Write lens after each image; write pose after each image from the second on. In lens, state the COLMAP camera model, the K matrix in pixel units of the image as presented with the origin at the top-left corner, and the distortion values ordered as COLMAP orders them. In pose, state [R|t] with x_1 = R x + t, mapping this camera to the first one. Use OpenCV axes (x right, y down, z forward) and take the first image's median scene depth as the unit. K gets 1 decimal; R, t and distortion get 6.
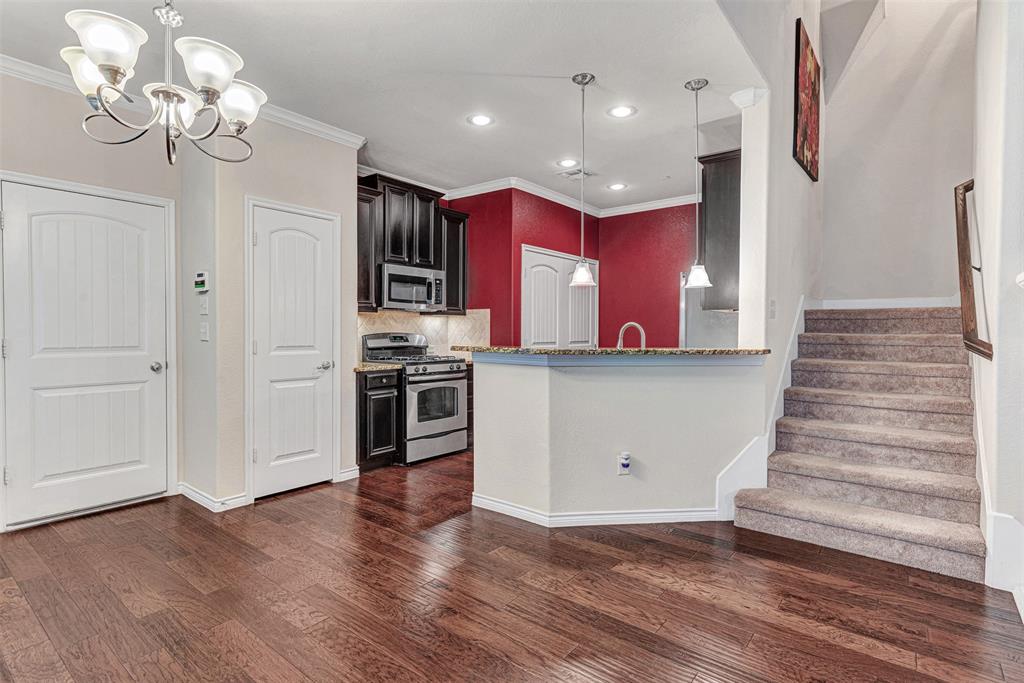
lens RADIAL K [[514.4, 0, 514.5], [0, 514.4, 338.3], [0, 0, 1]] dist [0.000222, 0.005076]
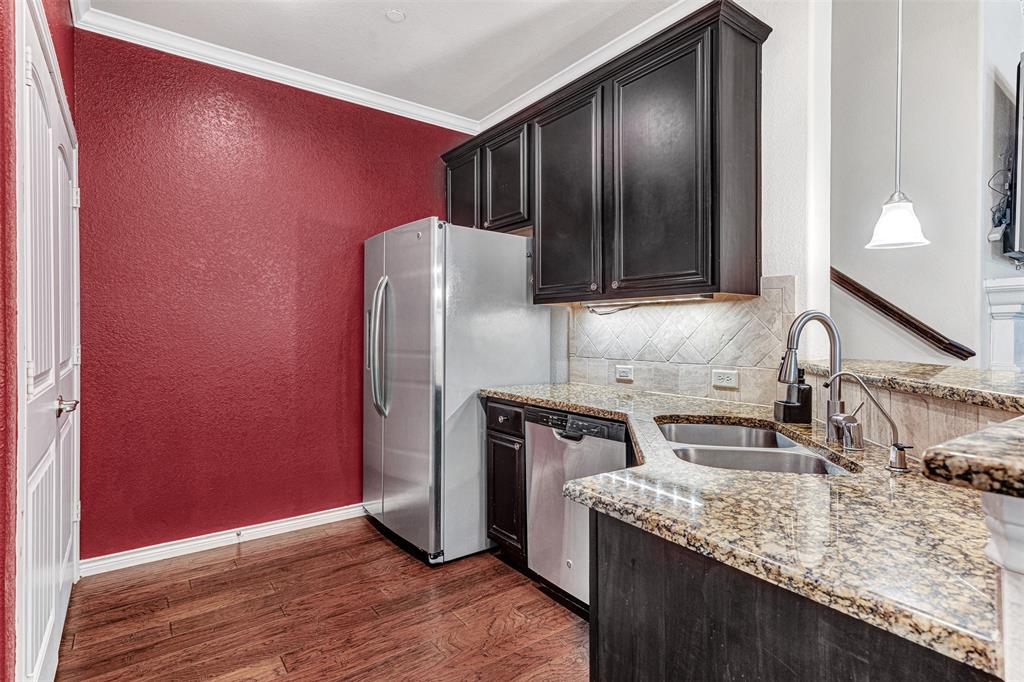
lens RADIAL K [[514.4, 0, 508.0], [0, 514.4, 323.1], [0, 0, 1]] dist [0.000222, 0.005076]
pose [[0.270853, 0.014597, 0.962510, -0.193134], [0.011469, 0.999765, -0.018389, -0.014292], [-0.962552, 0.016020, 0.270622, 0.996448]]
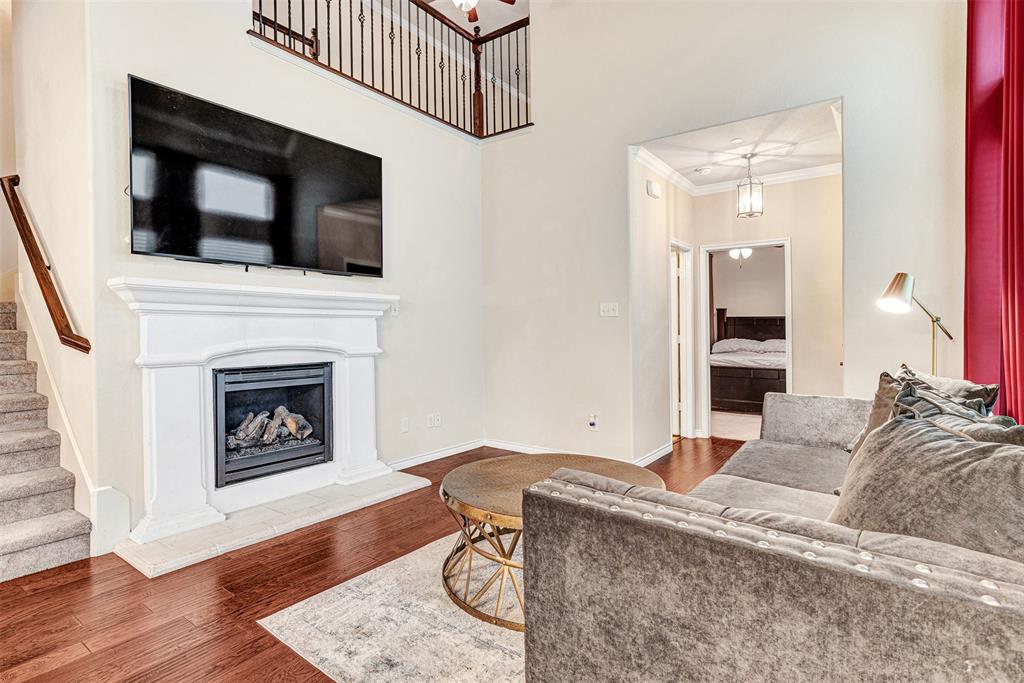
lens RADIAL K [[514.4, 0, 512.0], [0, 514.4, 314.5], [0, 0, 1]] dist [0.000222, 0.005076]
pose [[-0.028395, 0.017049, 0.999451, -0.135823], [0.014117, 0.999762, -0.016653, -0.006021], [-0.999497, 0.013636, -0.028629, 0.075684]]
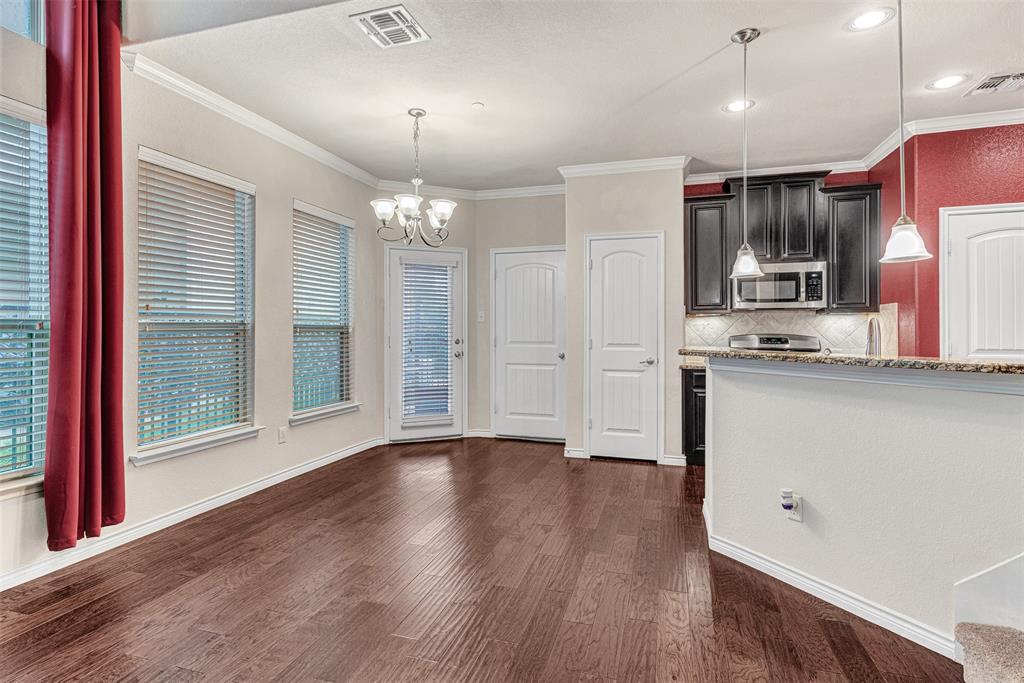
lens RADIAL K [[514.4, 0, 492.5], [0, 514.4, 326.0], [0, 0, 1]] dist [0.000222, 0.005076]
pose [[0.349611, -0.012643, -0.936810, 0.610608], [-0.014765, 0.999710, -0.019003, 0.000098], [0.936779, 0.020476, 0.349323, 0.249219]]
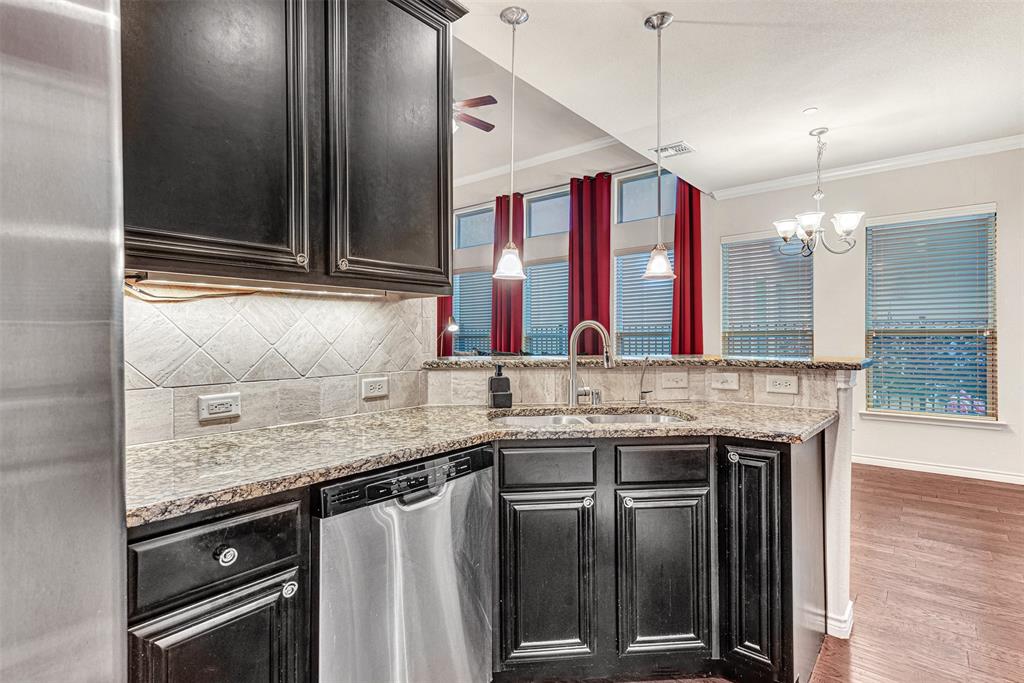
lens RADIAL K [[514.4, 0, 512.7], [0, 514.4, 339.7], [0, 0, 1]] dist [0.000222, 0.005076]
pose [[-0.999836, 0.000354, 0.018099, 0.272661], [0.000756, 0.999753, 0.022225, -0.019145], [-0.018086, 0.022235, -0.999589, 1.424822]]
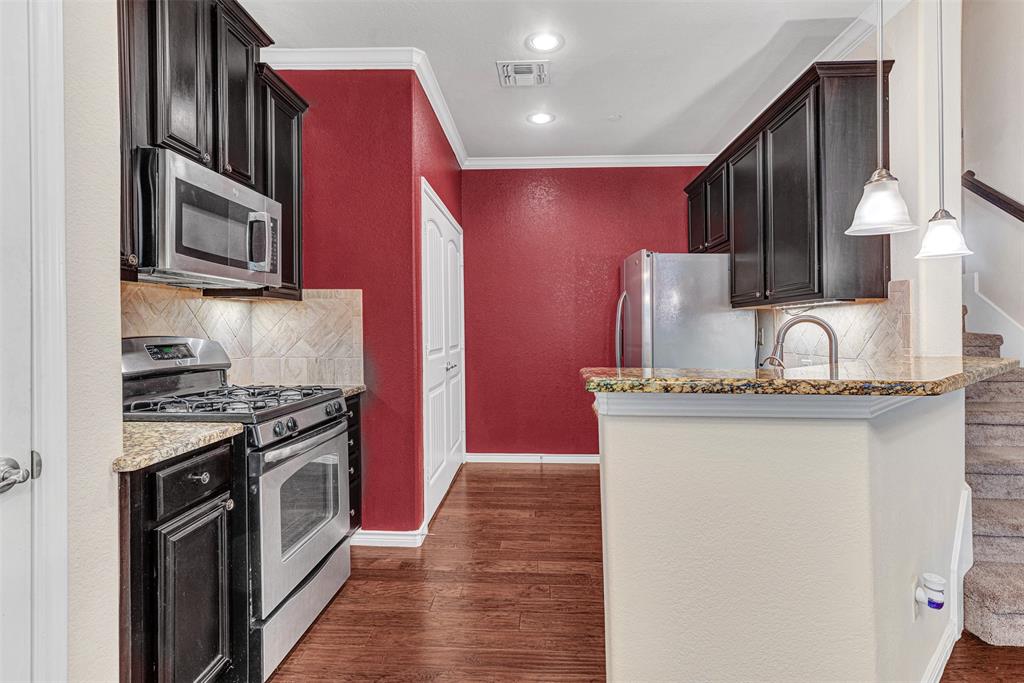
lens RADIAL K [[514.4, 0, 520.9], [0, 514.4, 334.2], [0, 0, 1]] dist [0.000222, 0.005076]
pose [[0.807373, -0.008037, 0.589987, -0.311483], [0.010893, 0.999940, -0.001285, -0.011826], [-0.589941, 0.007464, 0.807412, 0.653708]]
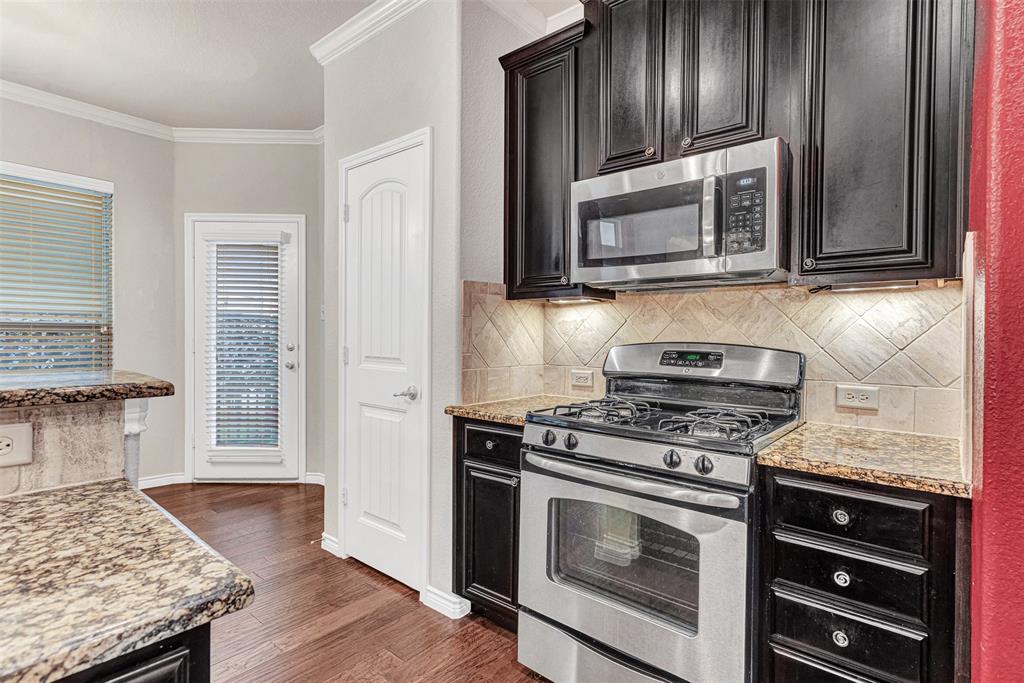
lens RADIAL K [[514.4, 0, 498.7], [0, 514.4, 334.2], [0, 0, 1]] dist [0.000222, 0.005076]
pose [[-0.038510, -0.004143, -0.999250, 0.219442], [-0.027465, 0.999618, -0.003086, -0.015498], [0.998881, 0.027325, -0.038609, 1.119316]]
